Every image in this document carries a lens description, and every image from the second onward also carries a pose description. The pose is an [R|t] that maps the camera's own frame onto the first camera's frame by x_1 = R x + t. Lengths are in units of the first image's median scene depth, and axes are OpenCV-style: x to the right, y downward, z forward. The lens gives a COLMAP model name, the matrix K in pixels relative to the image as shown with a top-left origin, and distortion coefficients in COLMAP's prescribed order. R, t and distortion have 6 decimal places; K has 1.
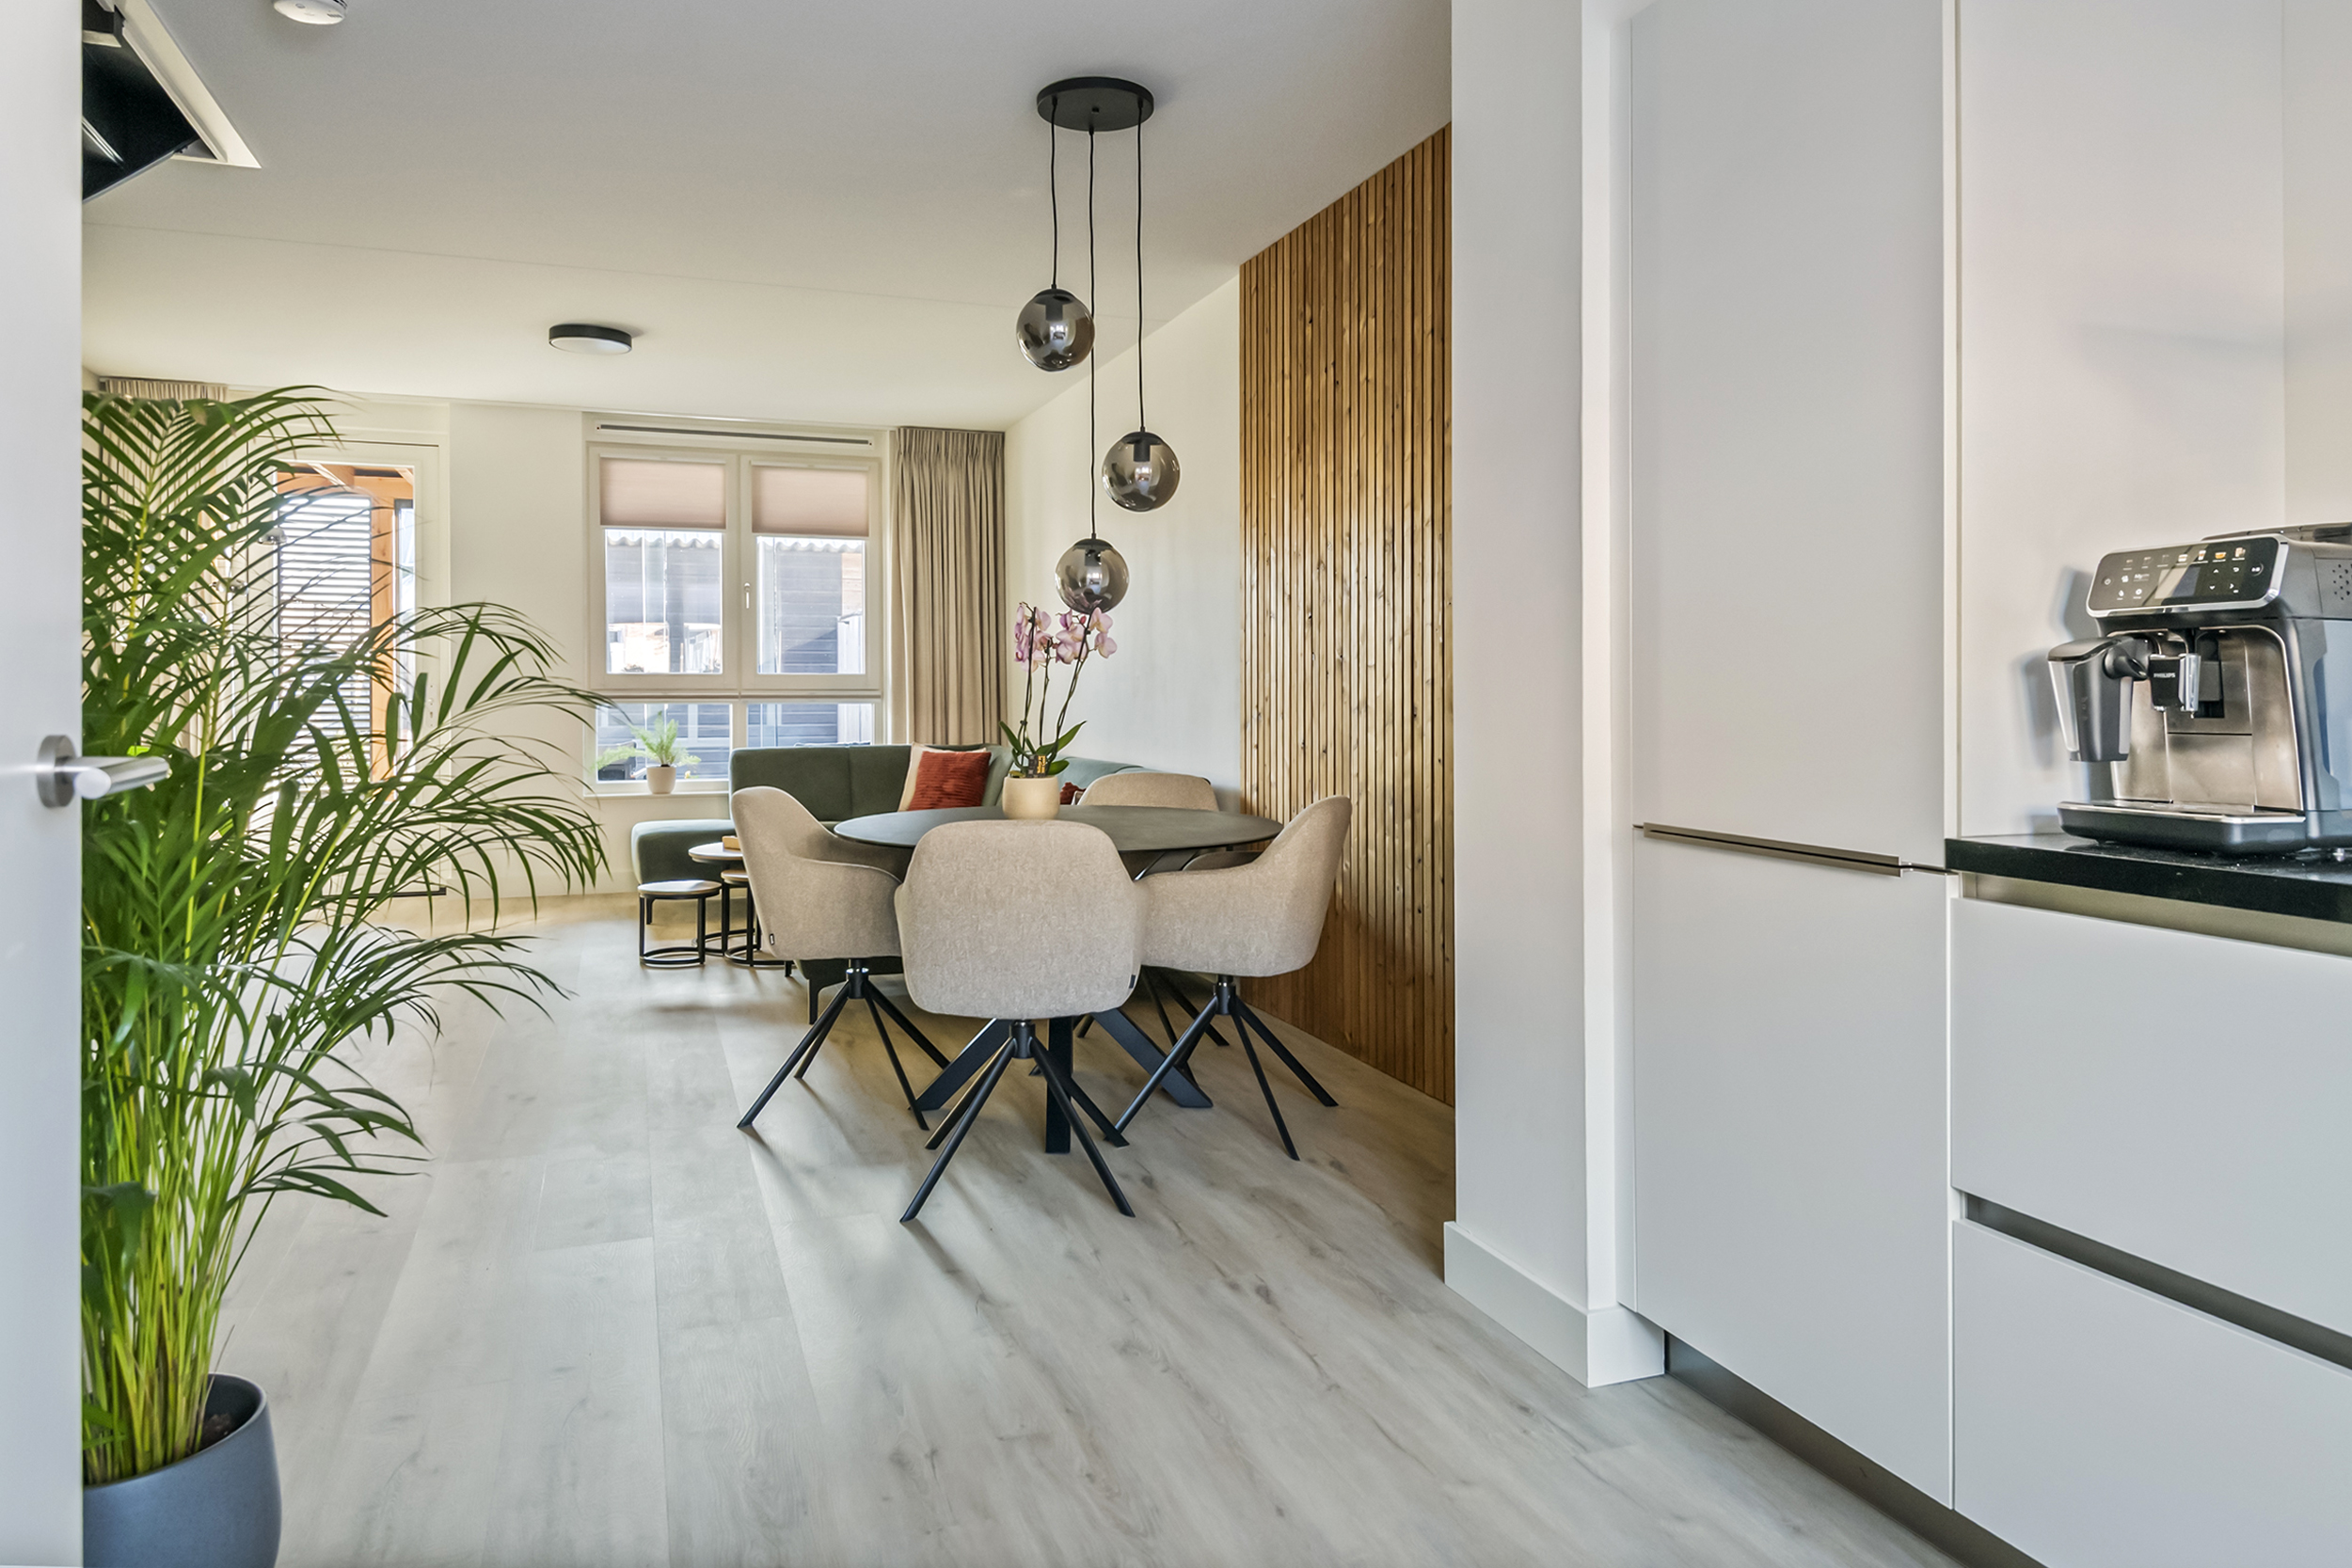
lens RADIAL K [[1382.2, 0, 1076.9], [0, 1382.2, 677.2], [0, 0, 1]] dist [0.034449, -0.001374]
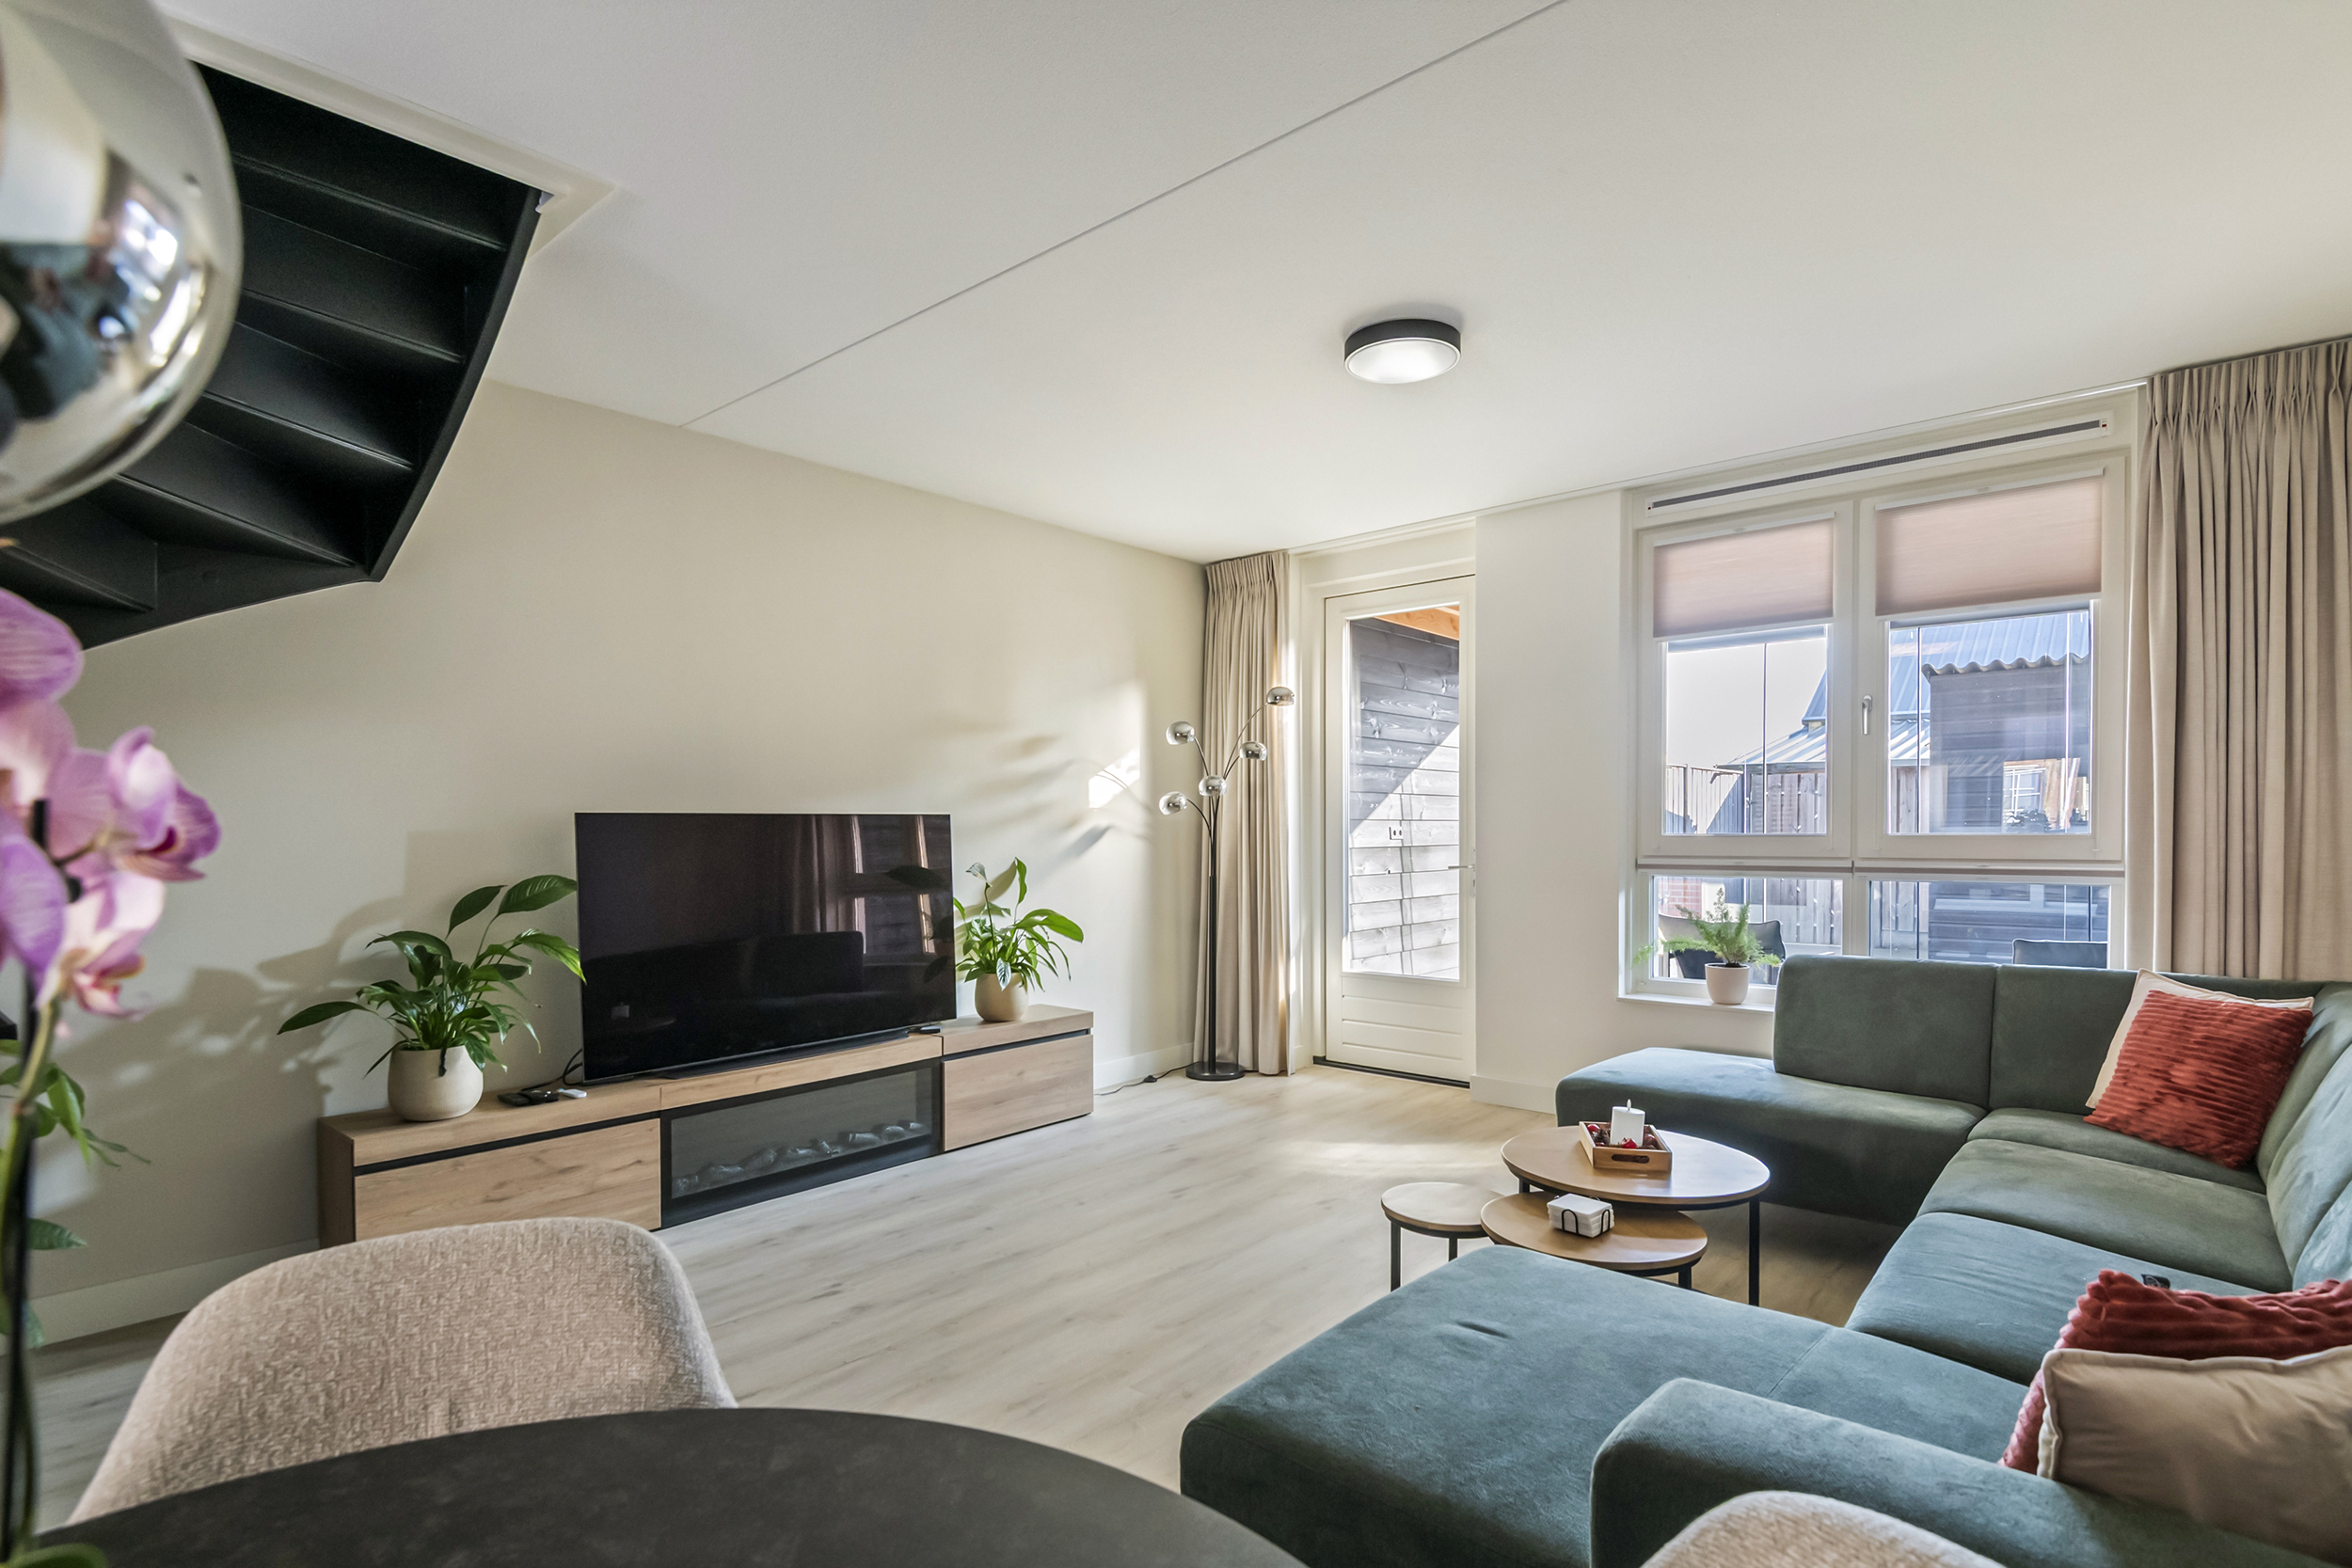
lens RADIAL K [[1143.5, 0, 1213.9], [0, 1143.5, 859.3], [0, 0, 1]] dist [-0.008599, -0.003907]
pose [[0.529678, 0.016844, -0.848031, 0.128983], [0.013945, 0.999495, 0.028562, -0.024048], [0.848084, -0.026955, 0.529176, 1.058213]]
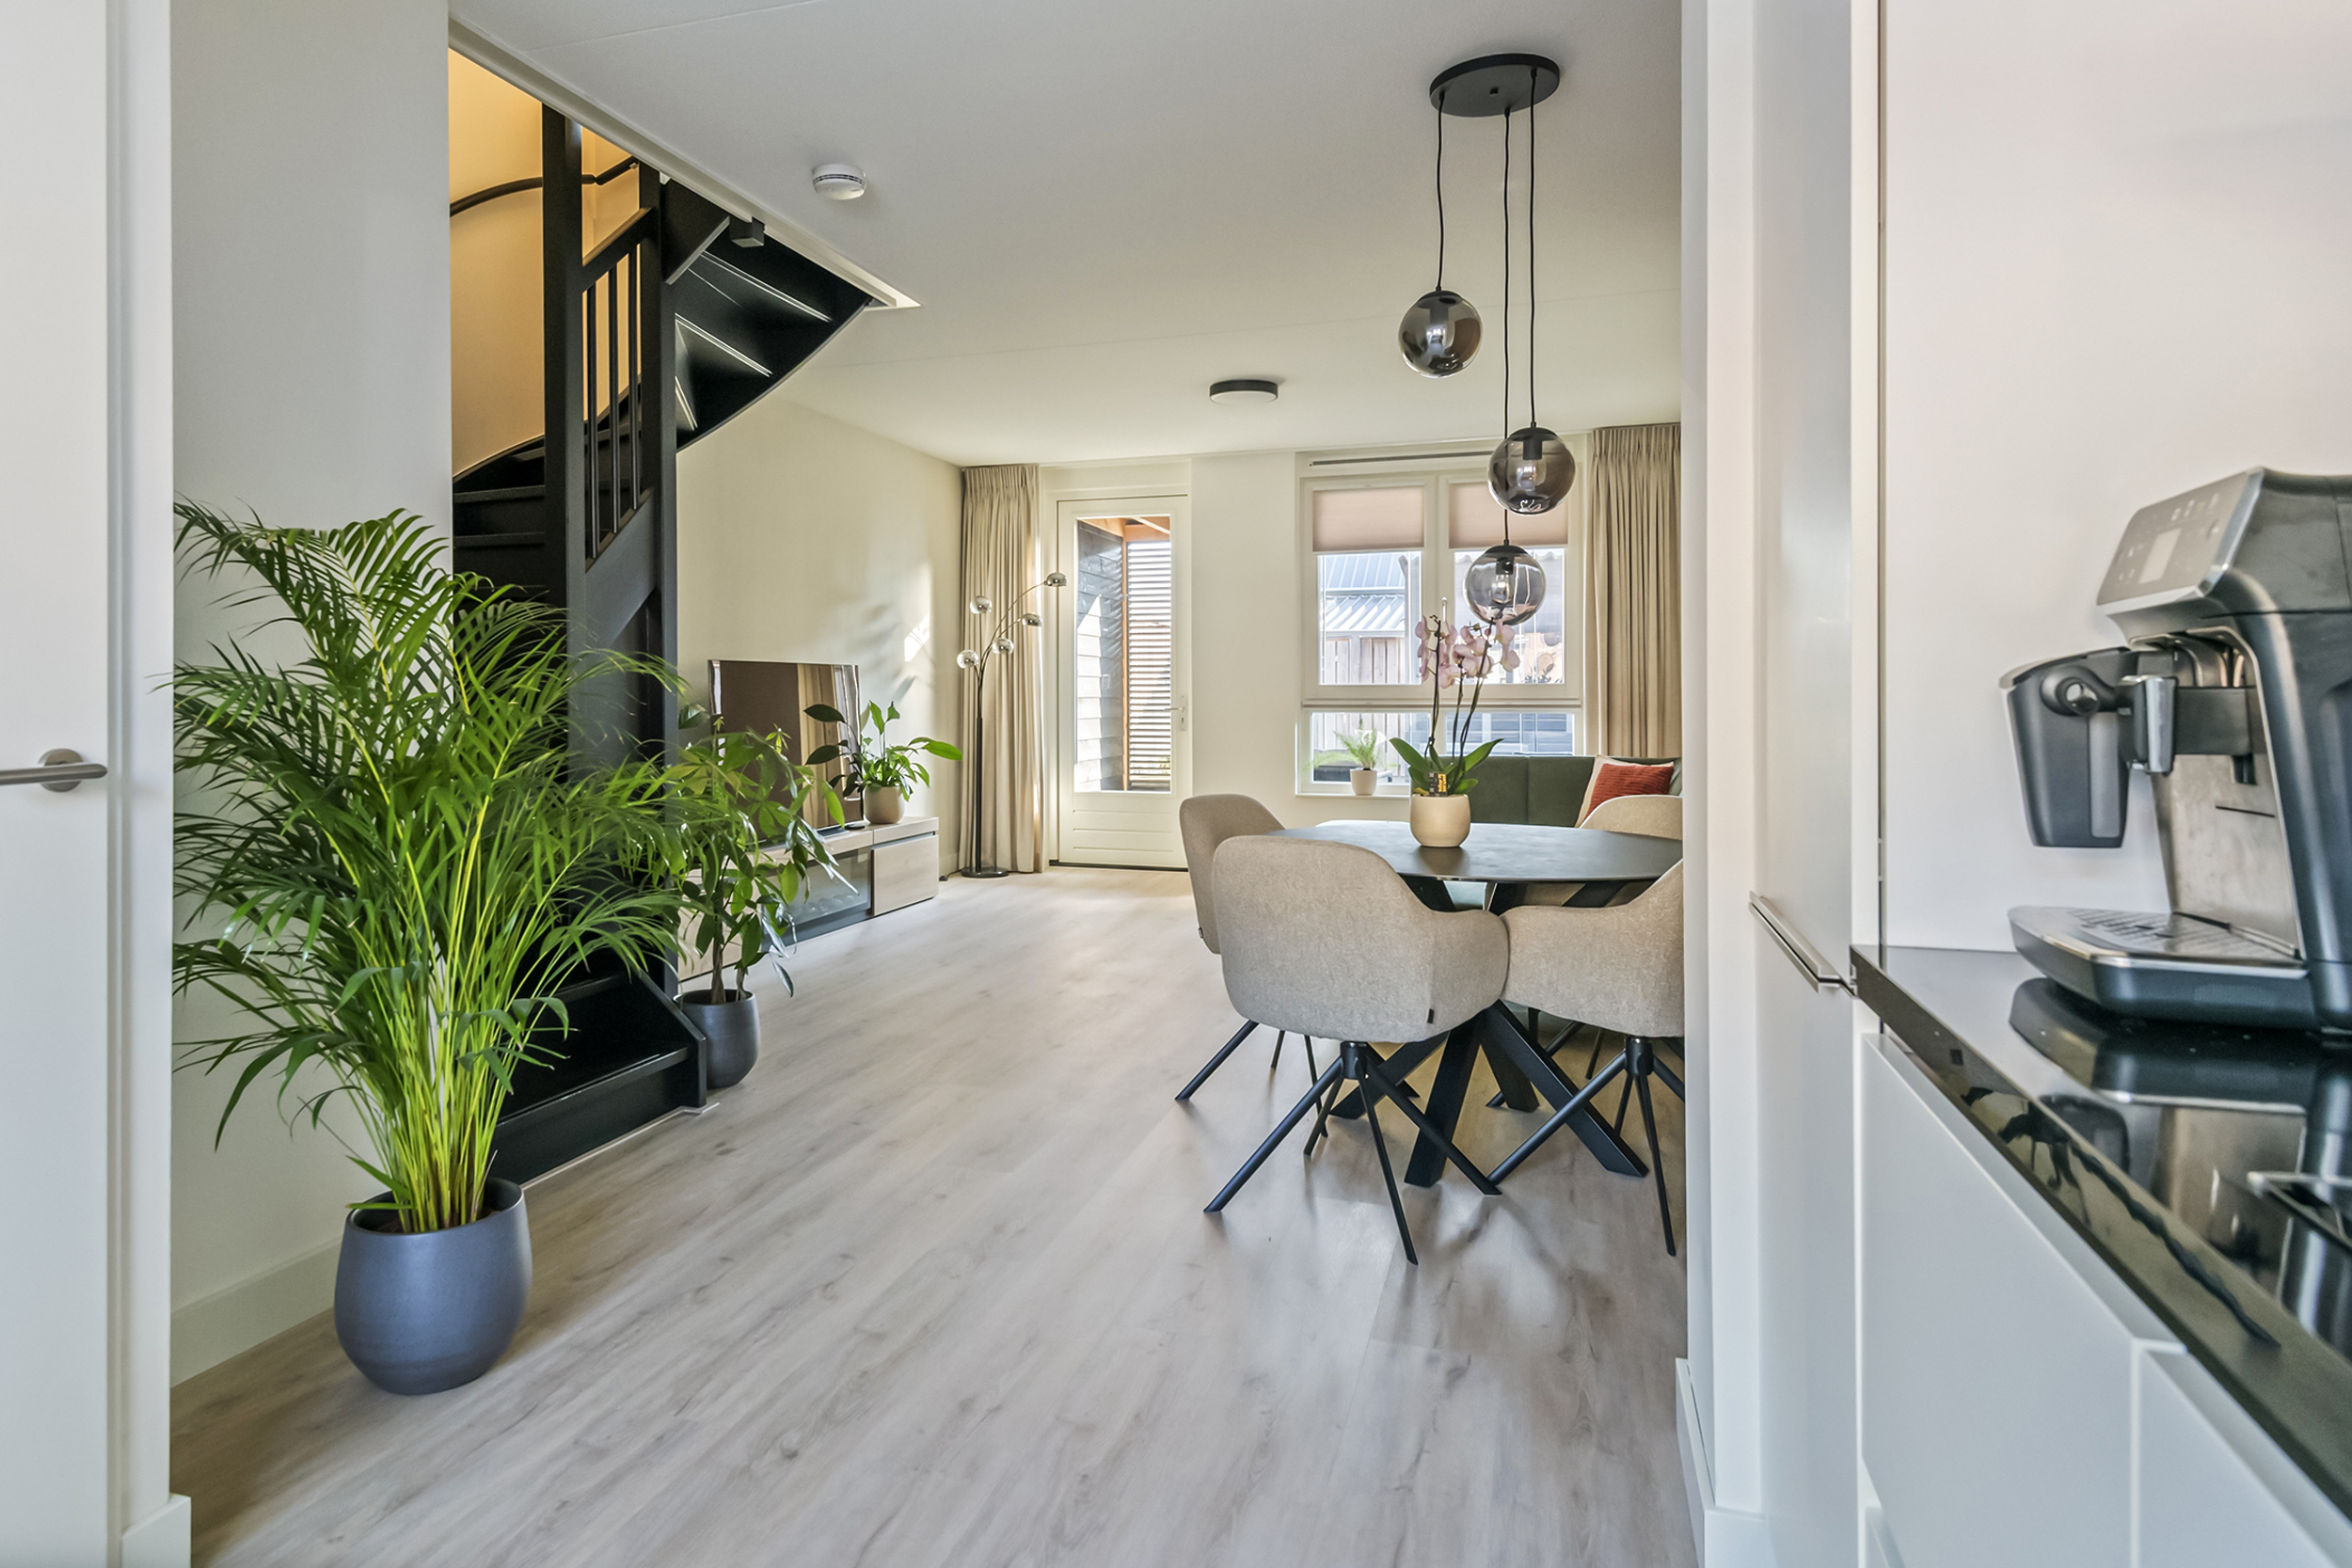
lens RADIAL K [[1303.4, 0, 1112.3], [0, 1303.4, 688.4], [0, 0, 1]] dist [0.031205, -0.001558]
pose [[0.808236, -0.005633, -0.588832, 0.326765], [0.008227, 0.999965, 0.001726, -0.006655], [0.588801, -0.006240, 0.808254, 0.124239]]
